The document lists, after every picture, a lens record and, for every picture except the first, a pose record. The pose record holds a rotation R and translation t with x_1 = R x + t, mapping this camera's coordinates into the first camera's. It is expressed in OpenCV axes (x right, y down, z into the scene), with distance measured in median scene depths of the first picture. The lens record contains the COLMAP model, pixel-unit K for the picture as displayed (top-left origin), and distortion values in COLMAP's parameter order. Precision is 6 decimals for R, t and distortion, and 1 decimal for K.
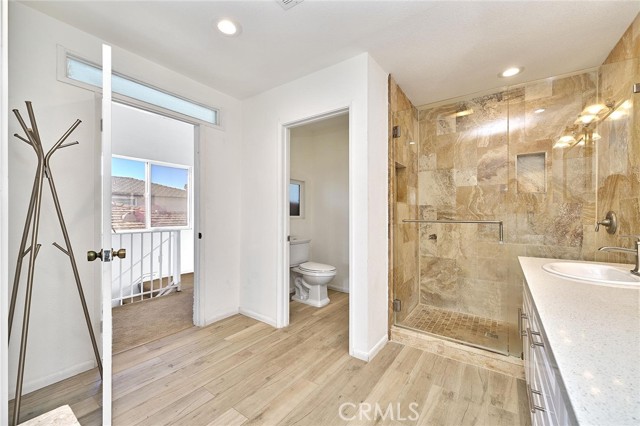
lens RADIAL K [[260.3, 0, 320.0], [0, 260.3, 213.0], [0, 0, 1]] dist [0.000458, 0.000019]
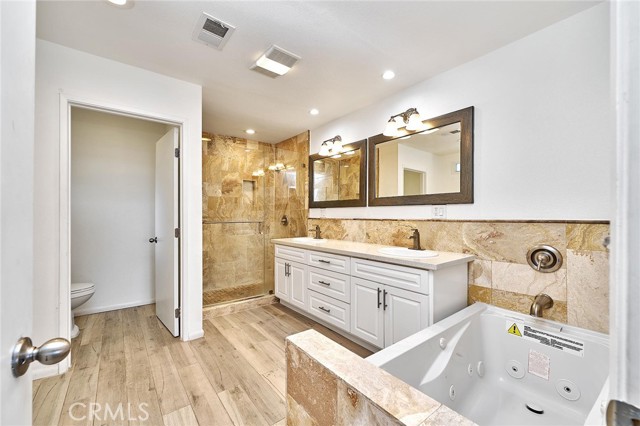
lens RADIAL K [[260.3, 0, 320.0], [0, 260.3, 213.0], [0, 0, 1]] dist [0.000458, 0.000019]
pose [[0.283480, 0.006443, 0.958956, -0.724163], [0.000774, 0.999976, -0.006947, -0.007275], [-0.958978, 0.002712, 0.283468, 0.096825]]
